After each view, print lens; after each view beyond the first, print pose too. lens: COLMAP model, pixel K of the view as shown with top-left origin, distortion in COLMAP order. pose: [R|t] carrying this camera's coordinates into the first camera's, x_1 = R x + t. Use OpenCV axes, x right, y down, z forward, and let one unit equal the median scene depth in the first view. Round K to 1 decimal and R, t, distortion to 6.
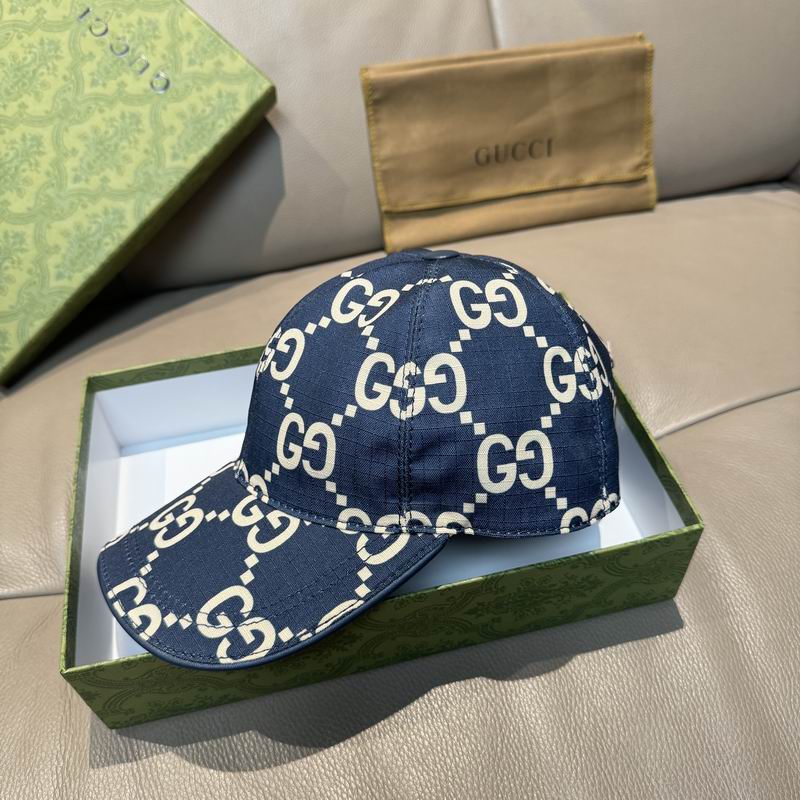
lens RADIAL K [[795.7, 0, 402.1], [0, 795.7, 396.0], [0, 0, 1]] dist [-0.047831, 0.000000]
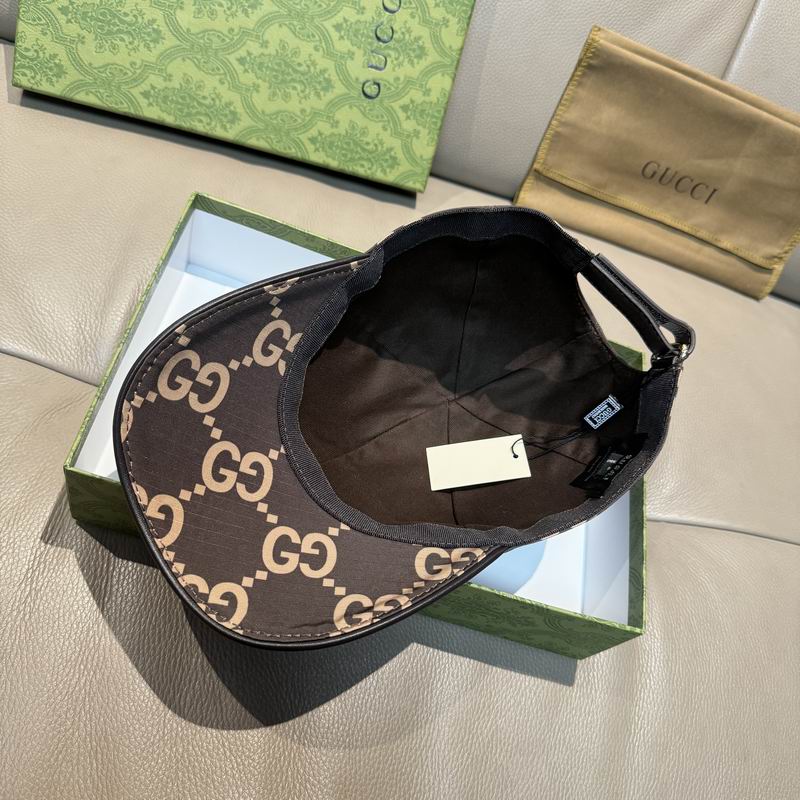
lens RADIAL K [[795.7, 0, 403.0], [0, 795.7, 414.9], [0, 0, 1]] dist [-0.047831, 0.000000]
pose [[0.868403, 0.485325, 0.101670, -0.130697], [-0.495850, 0.851241, 0.171820, -0.071510], [-0.003157, -0.199622, 0.979868, -0.010761]]
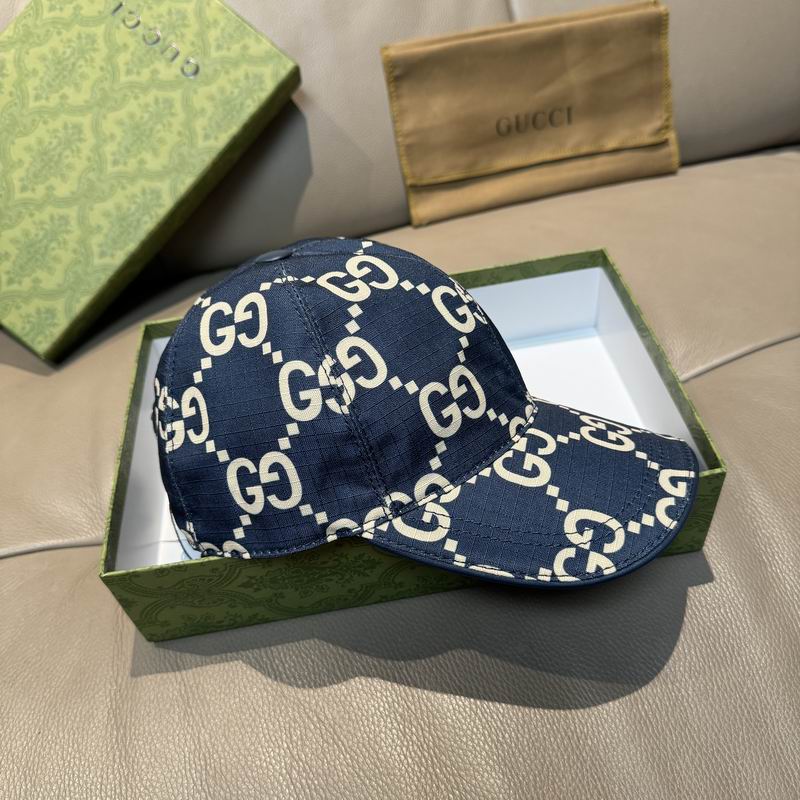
lens RADIAL K [[795.7, 0, 396.6], [0, 795.7, 403.3], [0, 0, 1]] dist [-0.047831, 0.000000]
pose [[0.997396, -0.036809, -0.062025, 0.016085], [0.036051, 0.999261, -0.013302, 0.071819], [0.062468, 0.011031, 0.997986, -0.028410]]
